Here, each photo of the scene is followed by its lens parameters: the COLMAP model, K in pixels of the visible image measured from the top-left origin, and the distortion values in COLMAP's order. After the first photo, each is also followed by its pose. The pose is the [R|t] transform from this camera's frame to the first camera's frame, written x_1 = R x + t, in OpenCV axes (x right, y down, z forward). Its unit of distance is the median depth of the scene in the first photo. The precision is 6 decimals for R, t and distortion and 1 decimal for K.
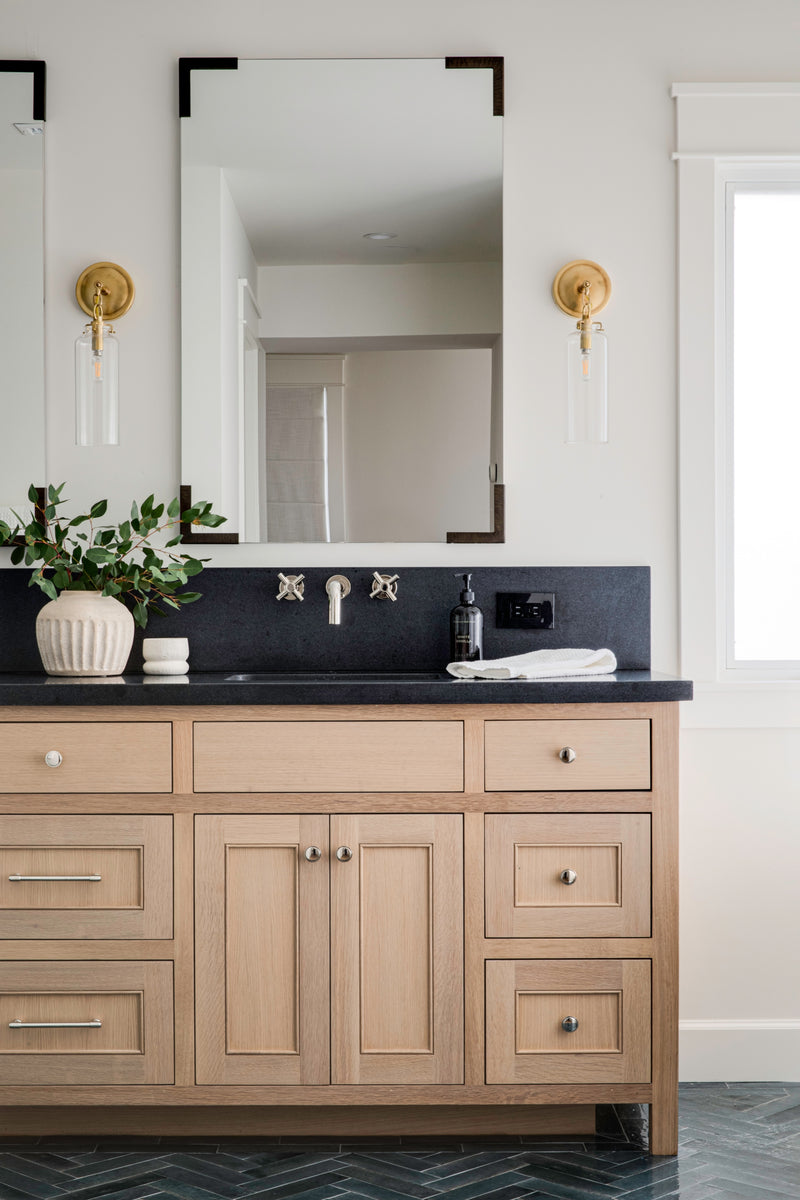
lens RADIAL K [[2057.1, 0, 353.9], [0, 2057.1, 559.4], [0, 0, 1]] dist [0.023127, 0.046711]
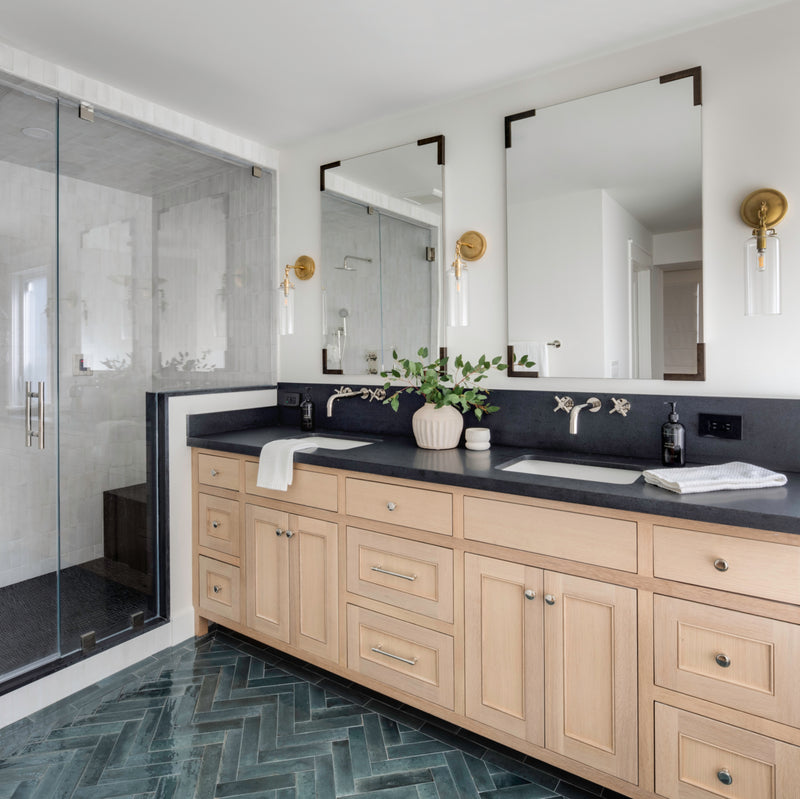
lens RADIAL K [[557.0, 0, 399.1], [0, 557.0, 346.1], [0, 0, 1]] dist [-0.002784, 0.003912]
pose [[0.833271, -0.009802, -0.552778, 0.117329], [0.016119, 0.999849, 0.006568, -0.042113], [0.552630, -0.014383, 0.833303, 0.545376]]
